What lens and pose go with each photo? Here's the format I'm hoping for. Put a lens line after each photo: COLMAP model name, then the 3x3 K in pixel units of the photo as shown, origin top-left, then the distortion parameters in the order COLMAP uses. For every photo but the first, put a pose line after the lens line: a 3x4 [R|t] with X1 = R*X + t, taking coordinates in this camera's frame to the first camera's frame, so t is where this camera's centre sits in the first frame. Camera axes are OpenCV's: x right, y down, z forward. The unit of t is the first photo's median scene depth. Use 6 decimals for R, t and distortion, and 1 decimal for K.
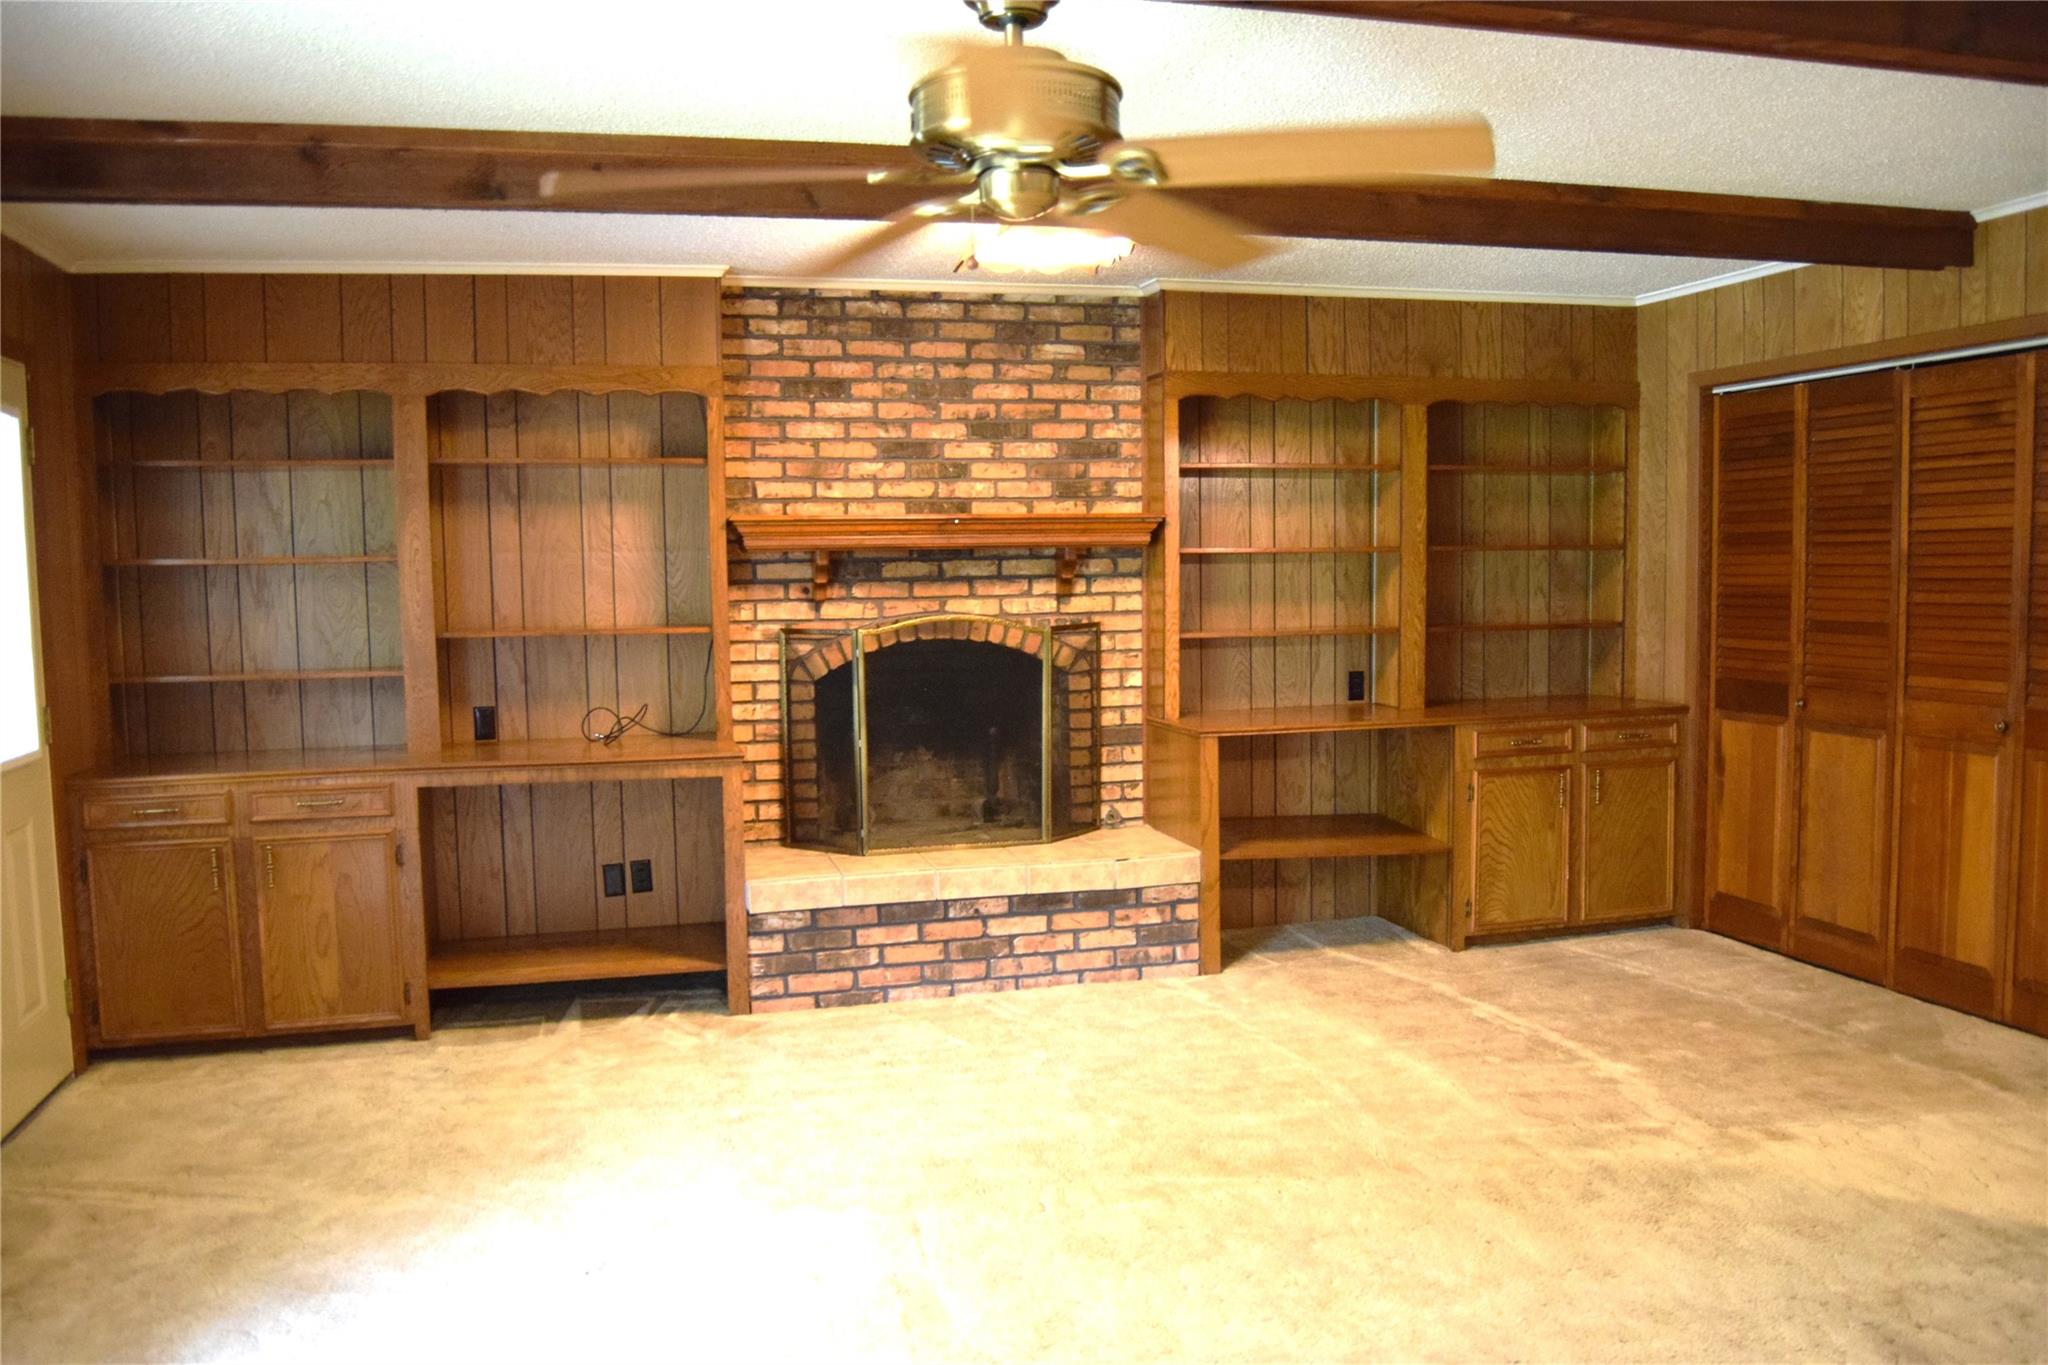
lens RADIAL K [[1593.8, 0, 1034.2], [0, 1593.8, 695.9], [0, 0, 1]] dist [-0.100064, 0.043139]
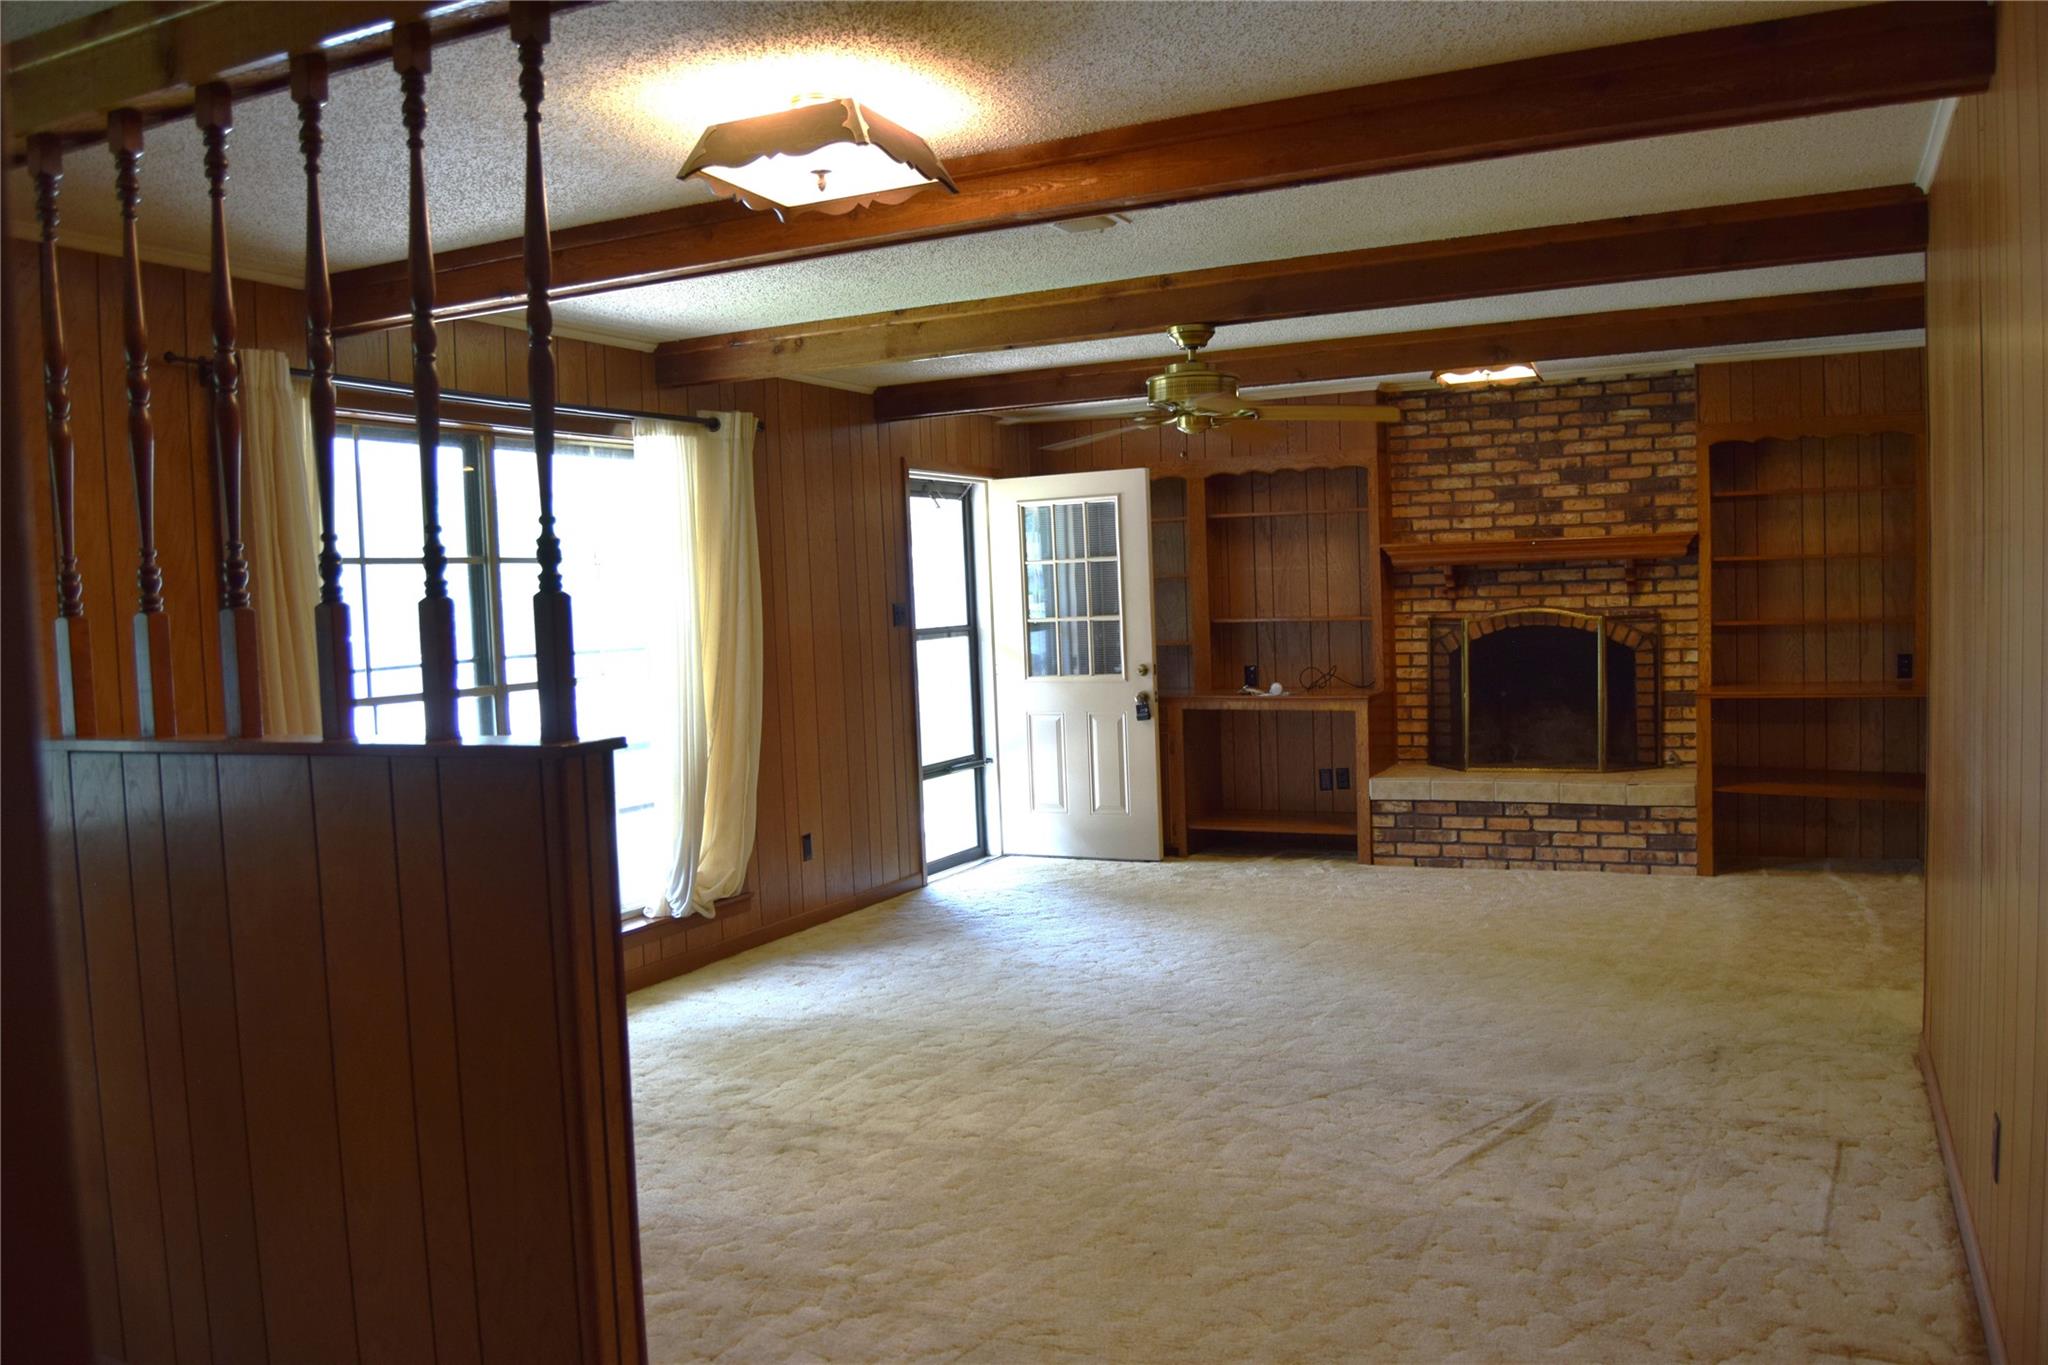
lens RADIAL K [[1593.8, 0, 1034.2], [0, 1593.8, 695.9], [0, 0, 1]] dist [-0.100064, 0.043139]
pose [[0.752687, 0.030598, -0.657667, 0.537510], [-0.027264, 0.999511, 0.015299, 0.018163], [0.657814, 0.006415, 0.753153, -0.358835]]
